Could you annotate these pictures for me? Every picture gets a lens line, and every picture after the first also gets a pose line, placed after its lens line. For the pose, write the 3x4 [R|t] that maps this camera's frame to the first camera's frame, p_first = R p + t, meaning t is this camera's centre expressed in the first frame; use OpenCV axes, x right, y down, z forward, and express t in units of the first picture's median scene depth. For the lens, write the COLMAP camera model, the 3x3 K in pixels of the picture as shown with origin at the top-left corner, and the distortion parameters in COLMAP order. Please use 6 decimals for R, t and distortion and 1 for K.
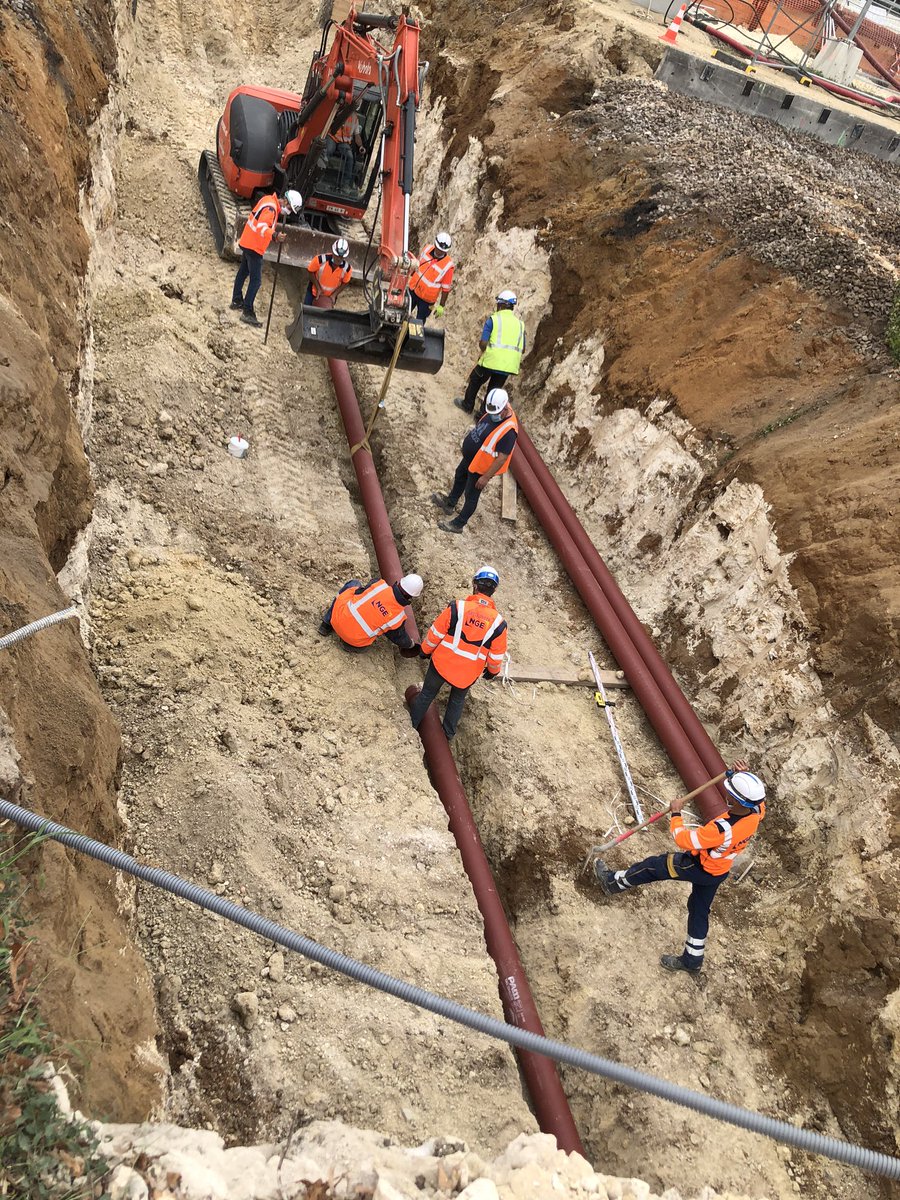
lens RADIAL K [[1031.5, 0, 450.0], [0, 1031.5, 600.0], [0, 0, 1]] dist [0.010130, 0.017368]
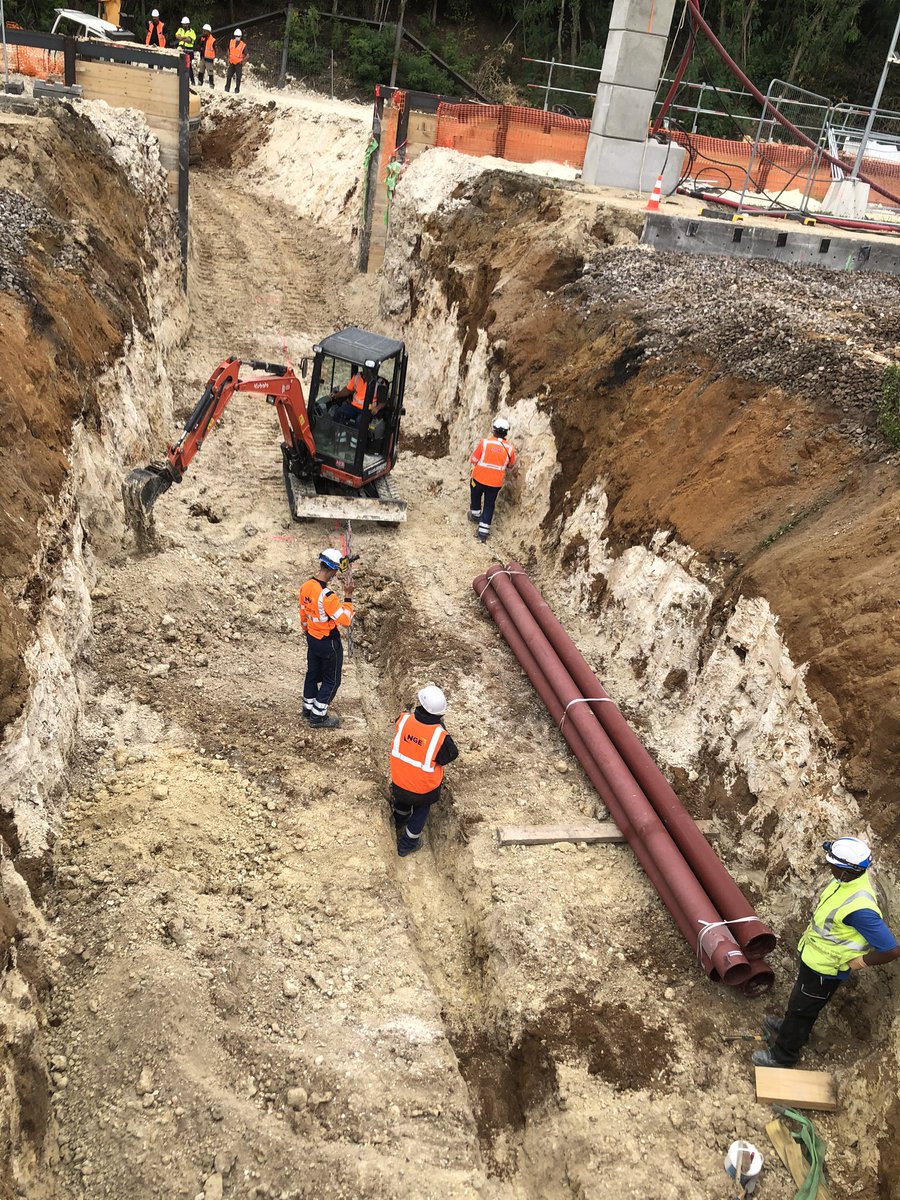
lens RADIAL K [[1022.2, 0, 450.0], [0, 1022.2, 600.0], [0, 0, 1]] dist [0.005118, 0.007470]
pose [[0.977398, -0.145850, -0.153038, 0.158542], [0.111517, 0.970693, -0.212882, 0.051326], [0.179602, 0.191004, 0.965018, 0.068787]]
